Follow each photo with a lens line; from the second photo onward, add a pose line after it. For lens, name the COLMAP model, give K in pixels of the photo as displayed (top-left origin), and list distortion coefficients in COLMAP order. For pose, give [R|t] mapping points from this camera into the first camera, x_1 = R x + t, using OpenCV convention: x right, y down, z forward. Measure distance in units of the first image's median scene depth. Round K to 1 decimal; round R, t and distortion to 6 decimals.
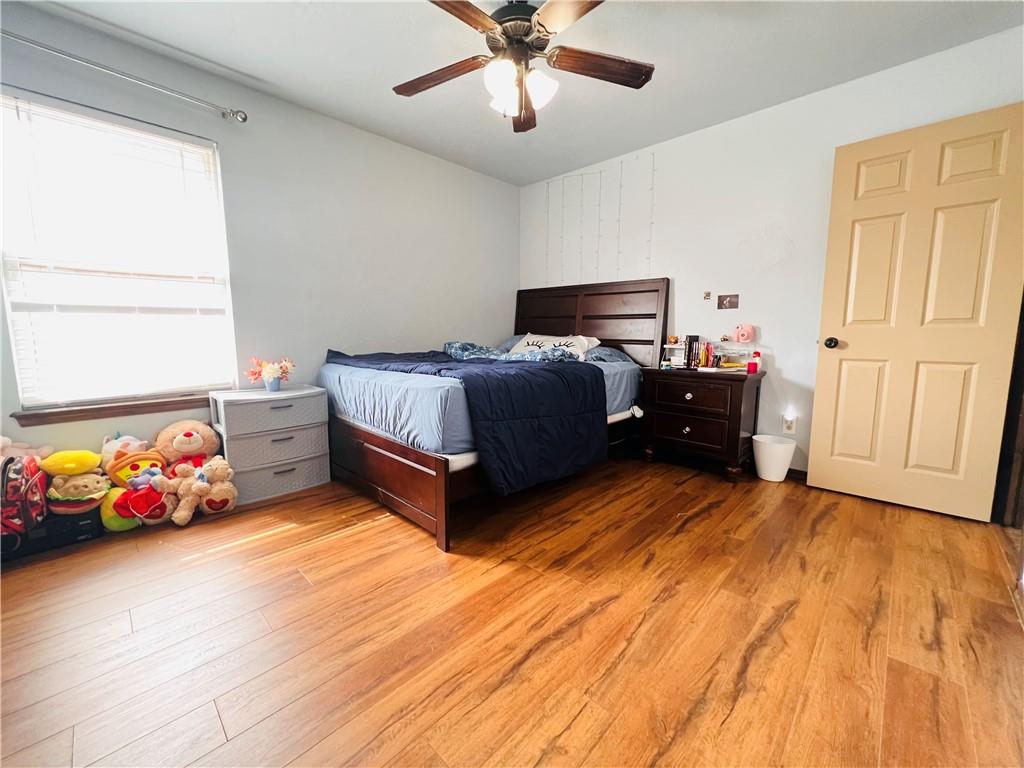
lens RADIAL K [[408.3, 0, 509.7], [0, 408.3, 381.7], [0, 0, 1]] dist [-0.002248, 0.000260]
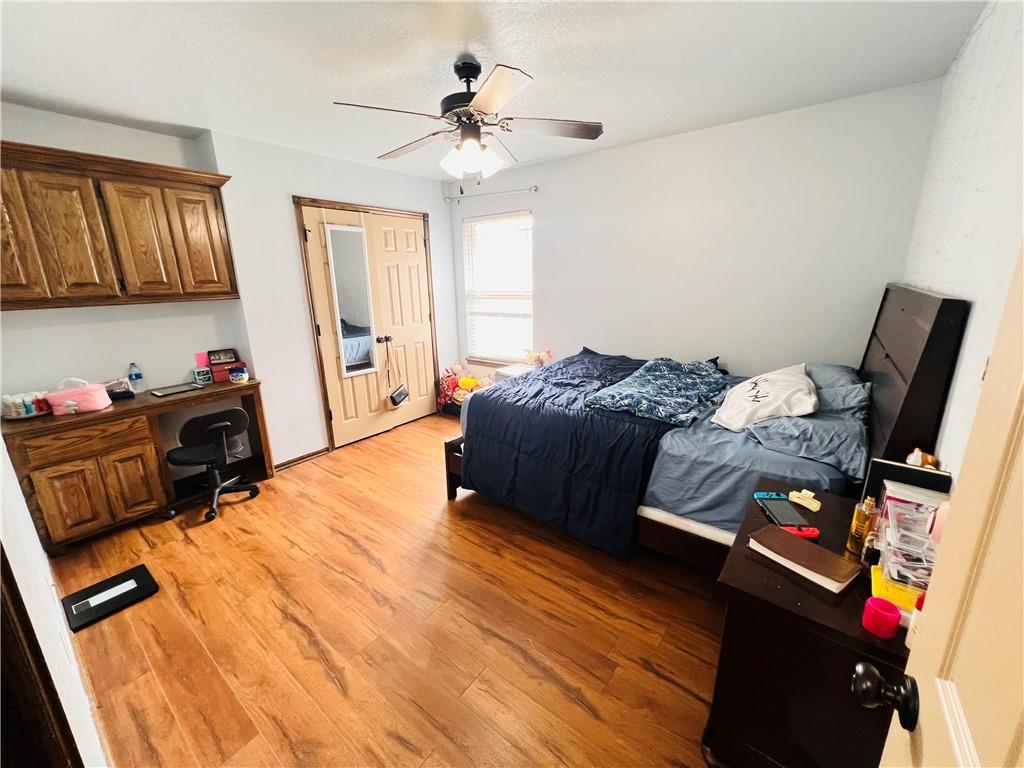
lens RADIAL K [[408.3, 0, 509.7], [0, 408.3, 381.7], [0, 0, 1]] dist [-0.002248, 0.000260]
pose [[0.117379, 0.247589, -0.961729, 1.594707], [-0.104823, 0.966102, 0.235921, -0.512394], [0.987539, 0.073120, 0.139353, 1.252831]]
